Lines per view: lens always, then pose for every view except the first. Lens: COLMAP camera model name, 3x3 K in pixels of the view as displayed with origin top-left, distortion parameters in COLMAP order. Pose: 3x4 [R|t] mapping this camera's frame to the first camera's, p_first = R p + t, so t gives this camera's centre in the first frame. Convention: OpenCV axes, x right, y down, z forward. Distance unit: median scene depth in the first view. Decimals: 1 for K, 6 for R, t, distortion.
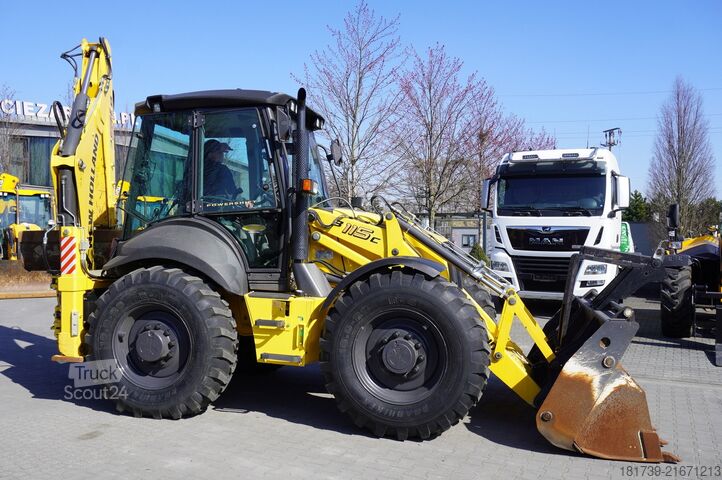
lens RADIAL K [[676.2, 0, 361.9], [0, 676.2, 230.5], [0, 0, 1]] dist [-0.019053, 0.006393]
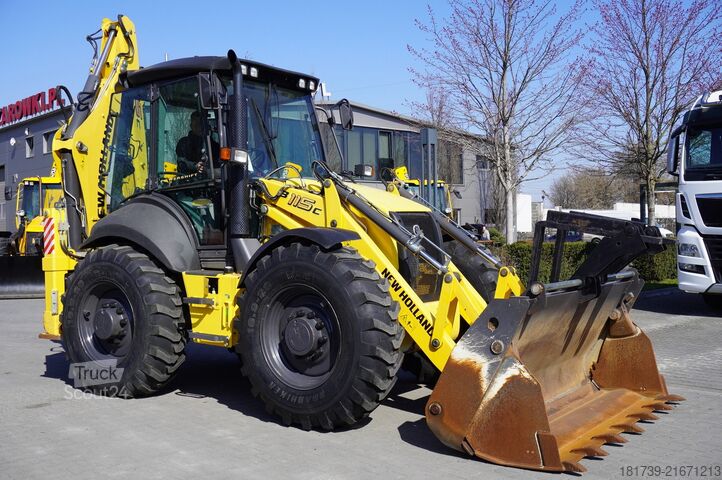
lens RADIAL K [[886.4, 0, 361.0], [0, 886.4, 240.0], [0, 0, 1]] dist [-0.000578, 0.019191]
pose [[0.913127, -0.020365, -0.407165, 0.563583], [0.028545, 0.999494, 0.014023, 0.038517], [0.406674, -0.024427, 0.913247, -0.045551]]
